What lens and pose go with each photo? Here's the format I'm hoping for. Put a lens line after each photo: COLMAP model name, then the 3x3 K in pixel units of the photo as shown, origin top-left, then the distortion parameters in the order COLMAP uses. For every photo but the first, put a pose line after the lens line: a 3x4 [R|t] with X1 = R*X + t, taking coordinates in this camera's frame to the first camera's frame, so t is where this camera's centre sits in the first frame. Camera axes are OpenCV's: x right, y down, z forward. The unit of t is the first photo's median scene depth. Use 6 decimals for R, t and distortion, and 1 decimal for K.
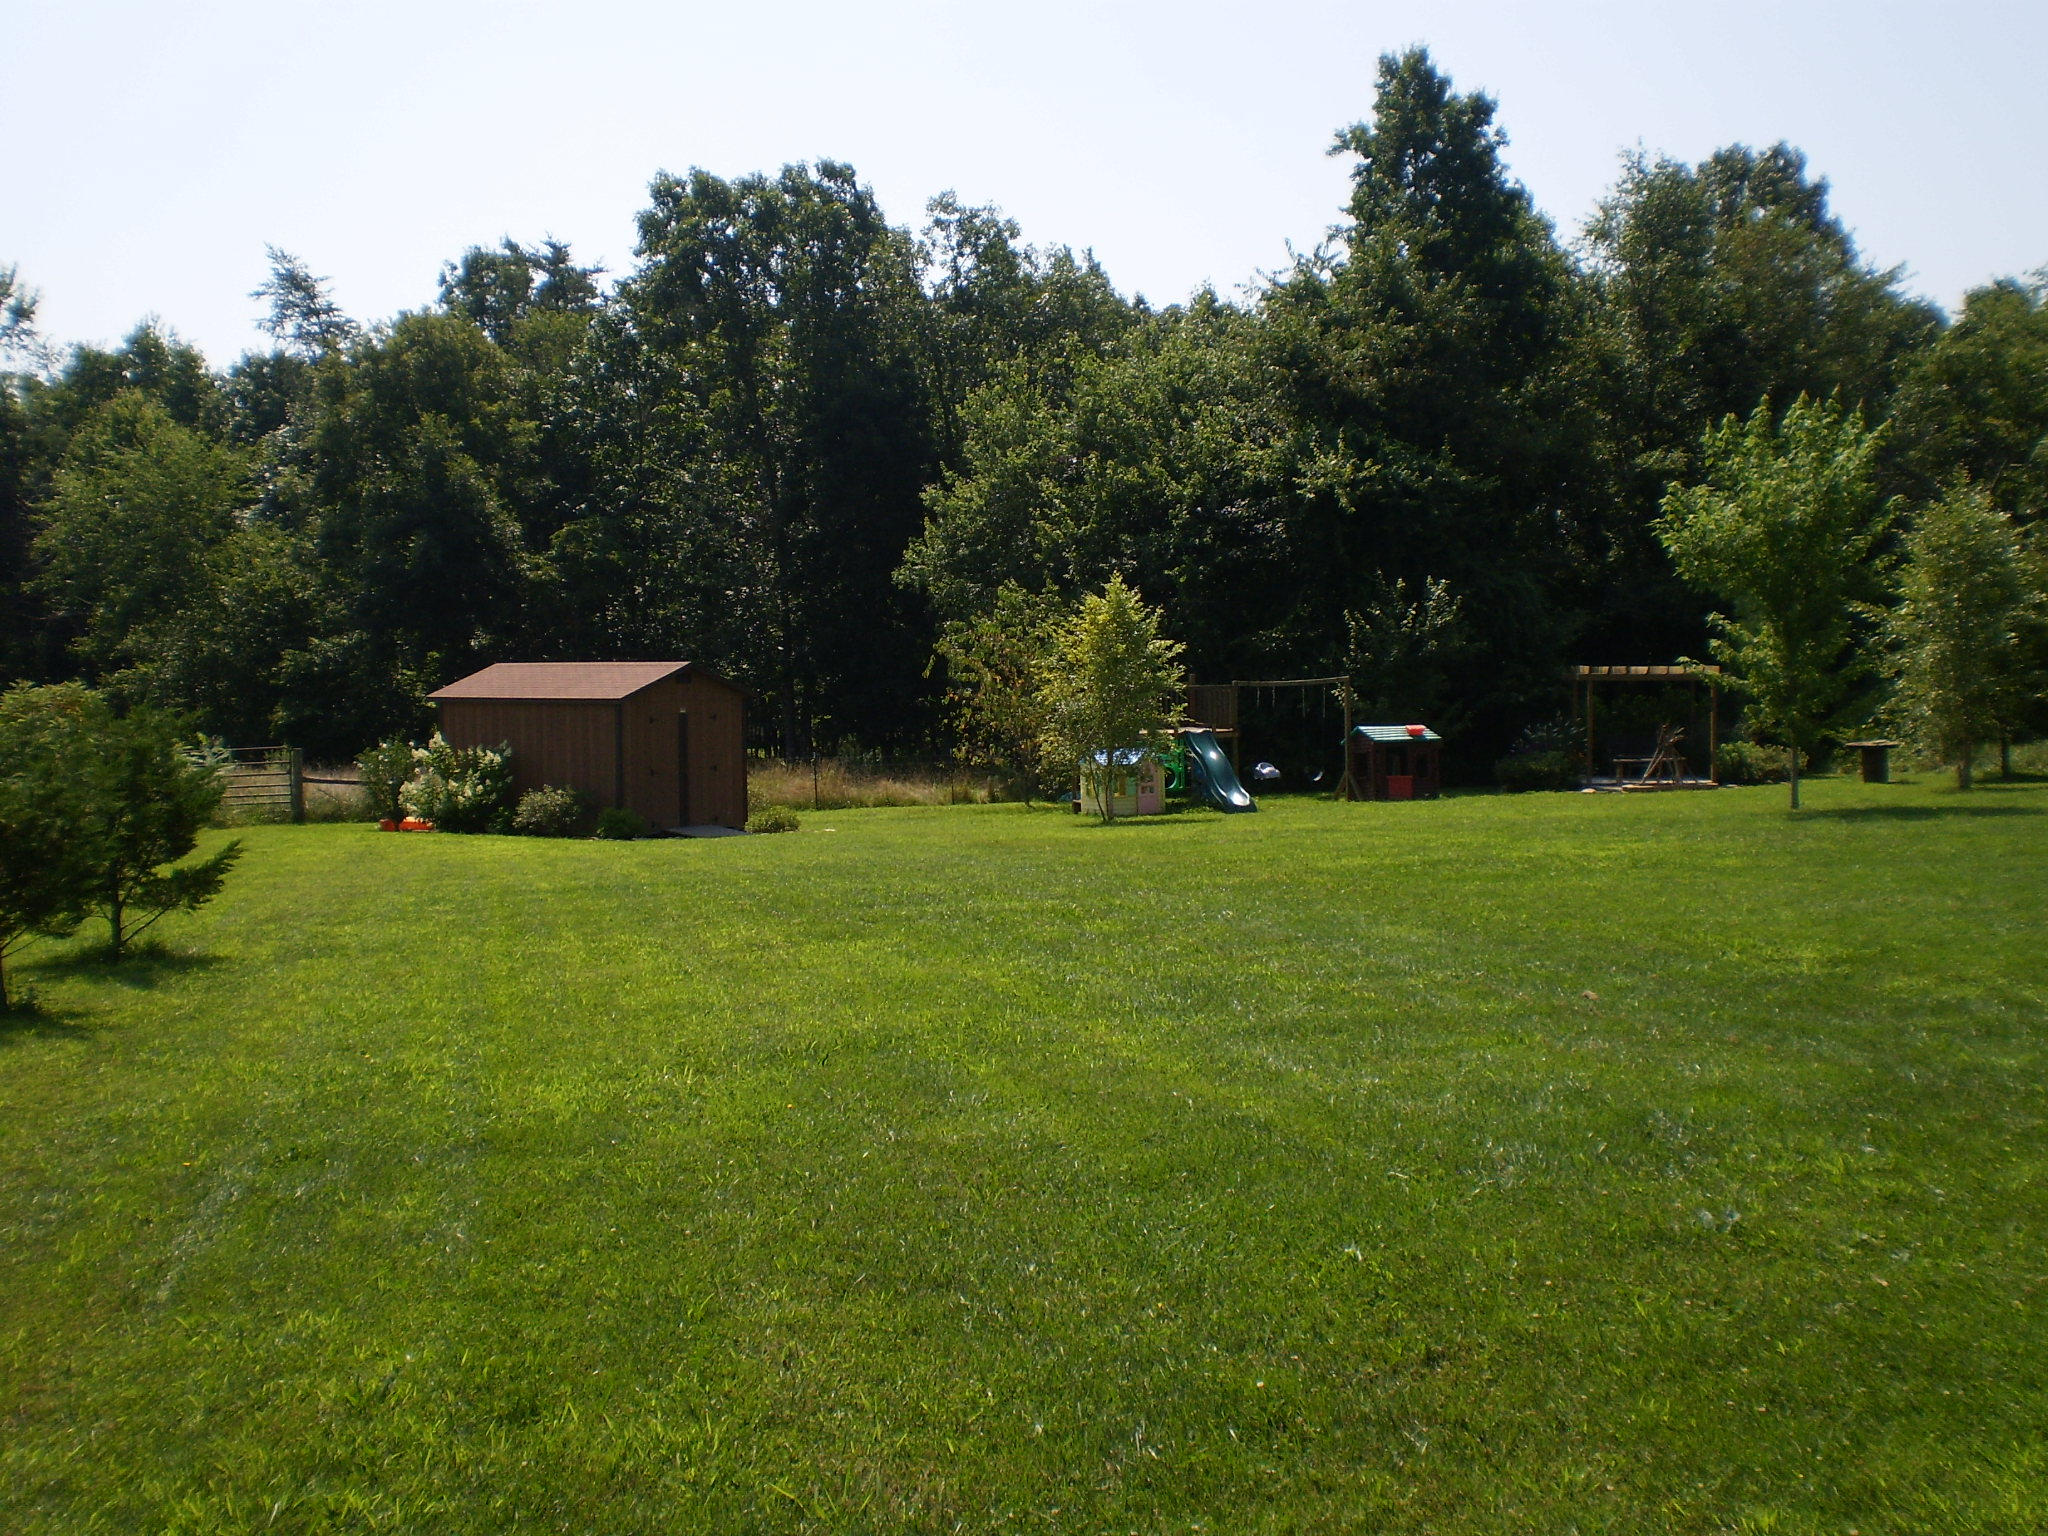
lens RADIAL K [[2180.5, 0, 1024.0], [0, 2180.5, 768.0], [0, 0, 1]] dist [-0.115630, -0.022217]
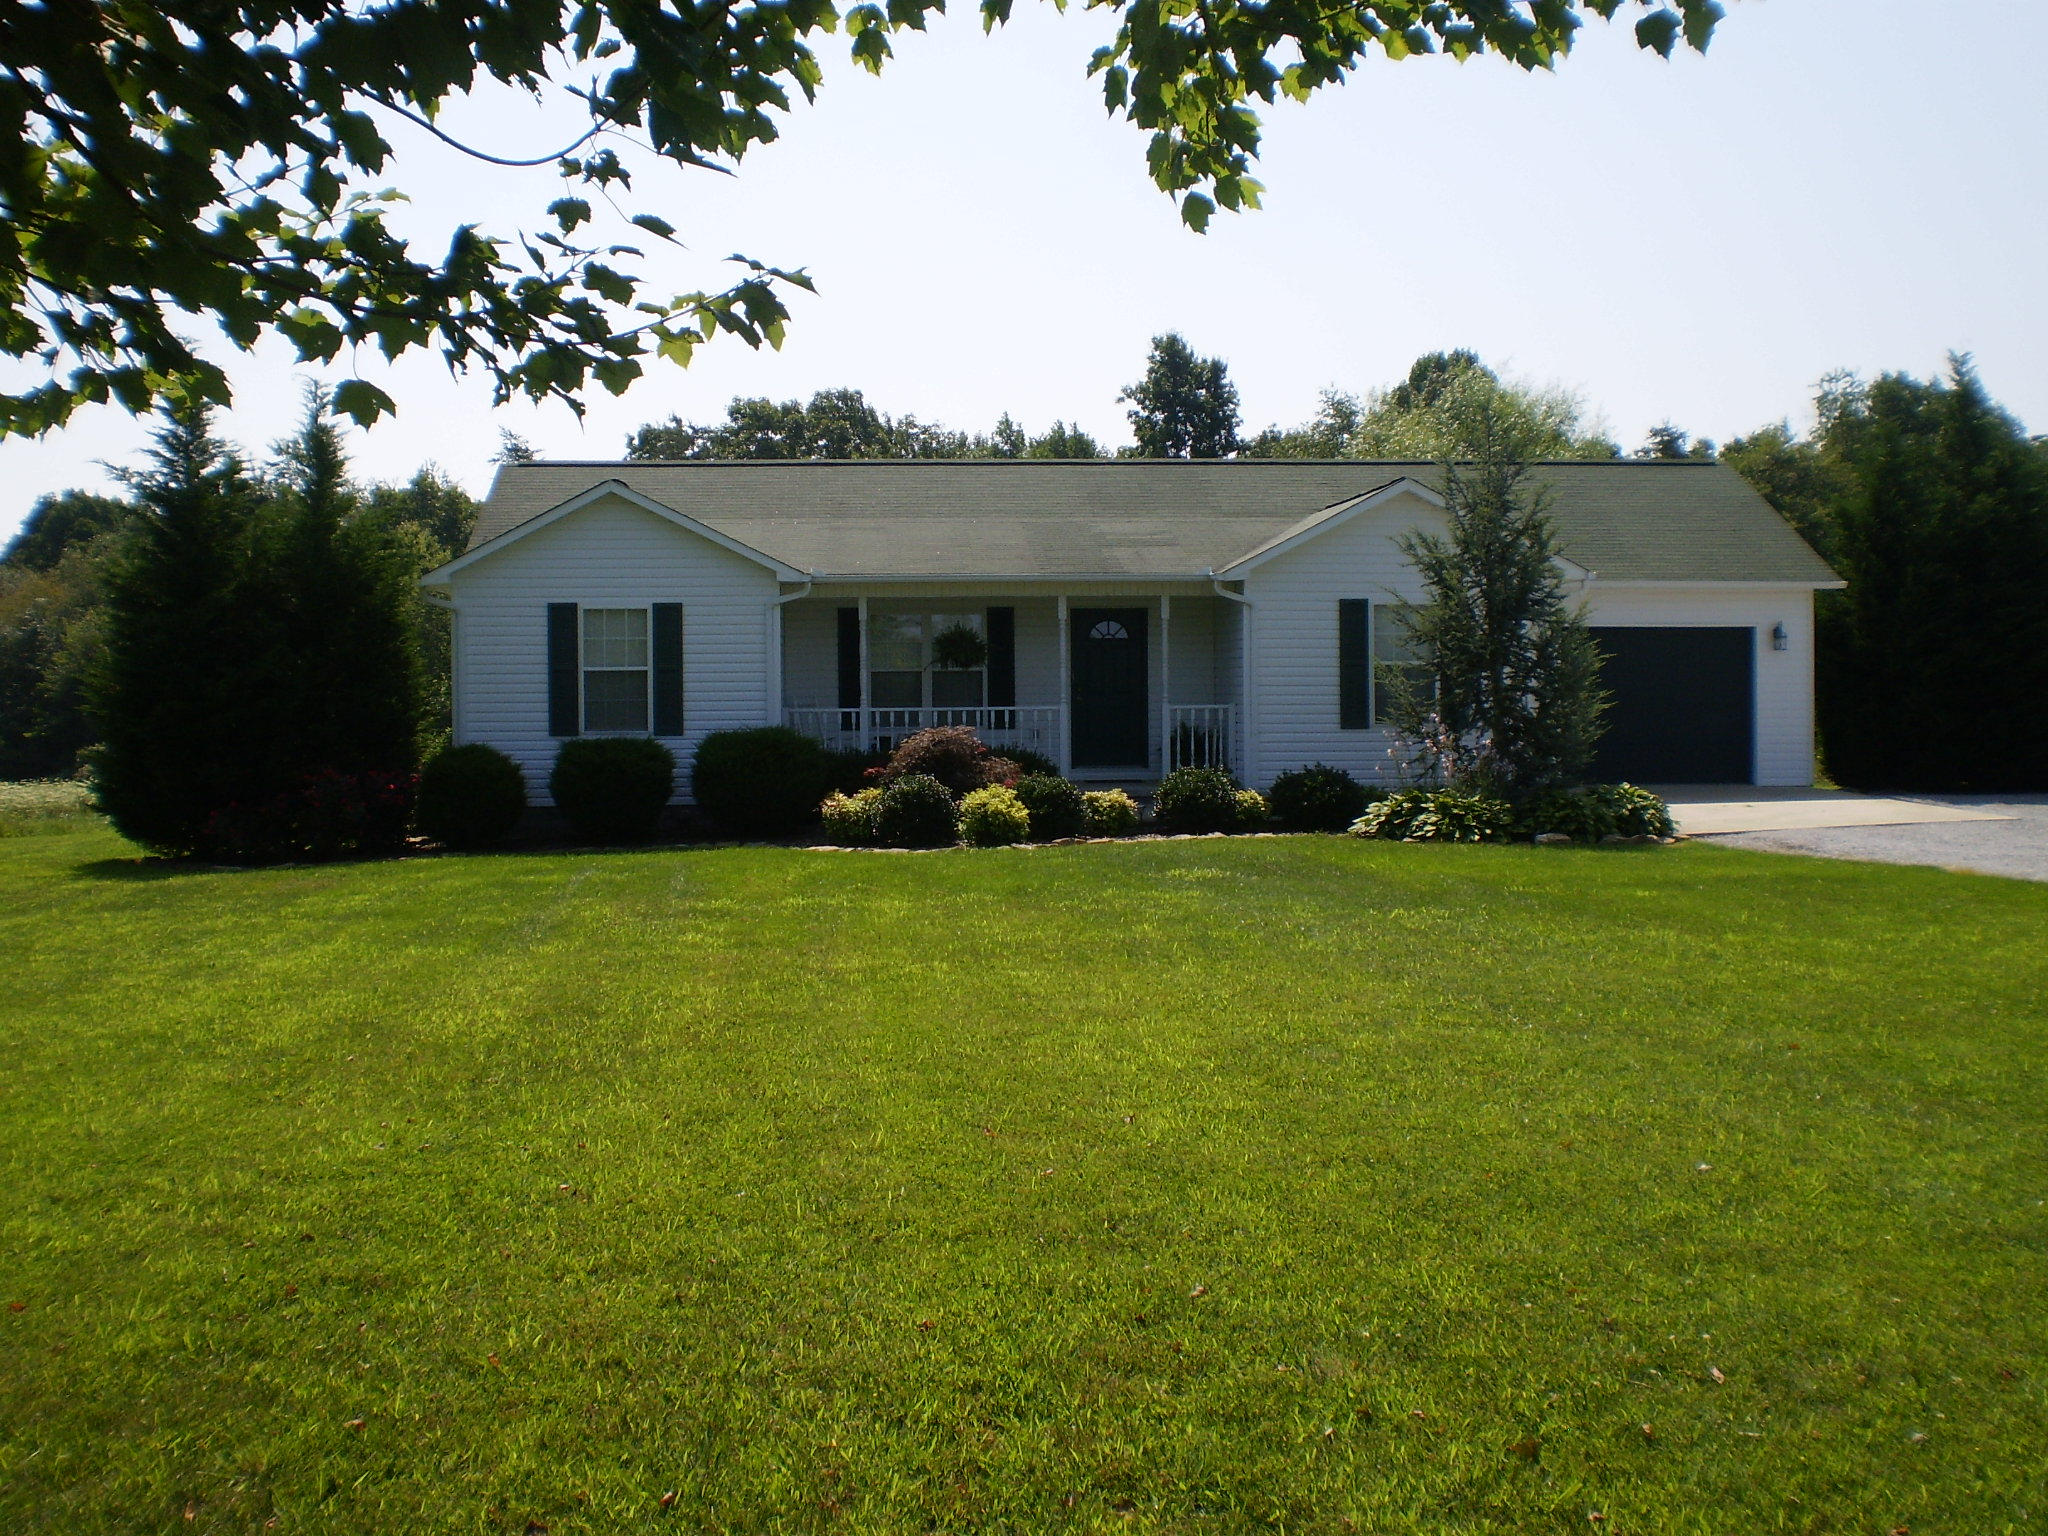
lens RADIAL K [[2146.7, 0, 1024.0], [0, 2146.7, 768.0], [0, 0, 1]] dist [-0.116668, -0.098312]
pose [[0.990566, 0.004577, -0.136958, 0.234488], [-0.007773, 0.999710, -0.022811, 0.012227], [0.136814, 0.023660, 0.990314, -0.433877]]
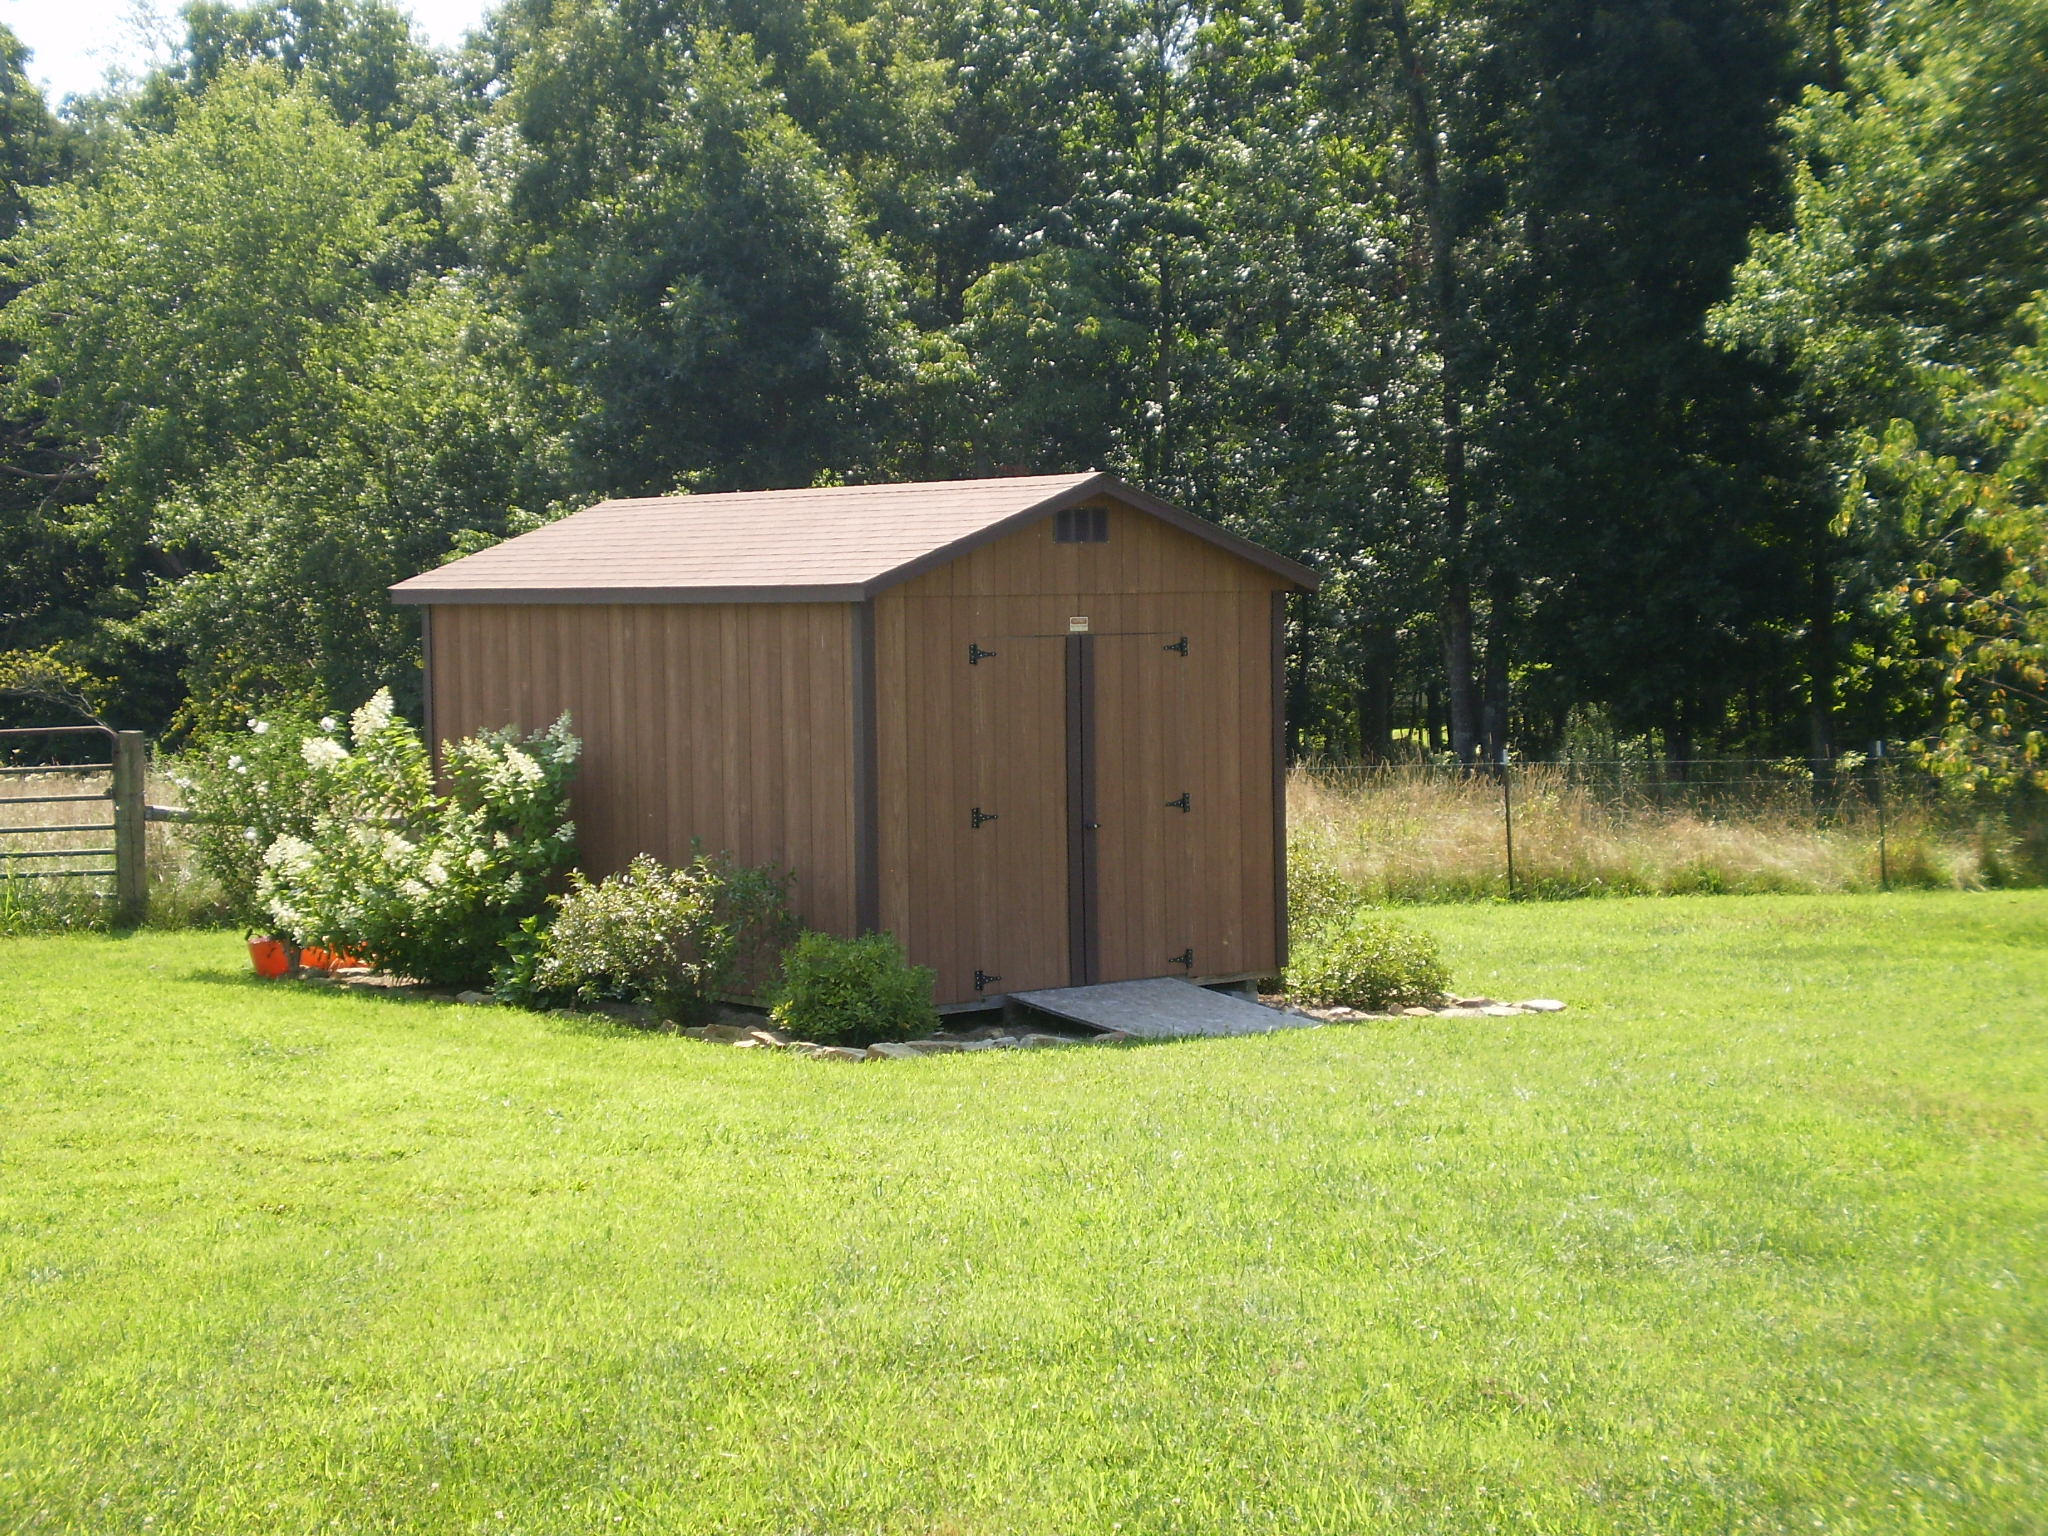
lens RADIAL K [[3133.2, 0, 1024.0], [0, 3133.2, 768.0], [0, 0, 1]] dist [0.438137, -1.668039]
pose [[0.968279, 0.009278, -0.249699, -0.031192], [-0.008203, 0.999952, 0.005345, -0.004973], [0.249737, -0.003127, 0.968309, 0.350034]]
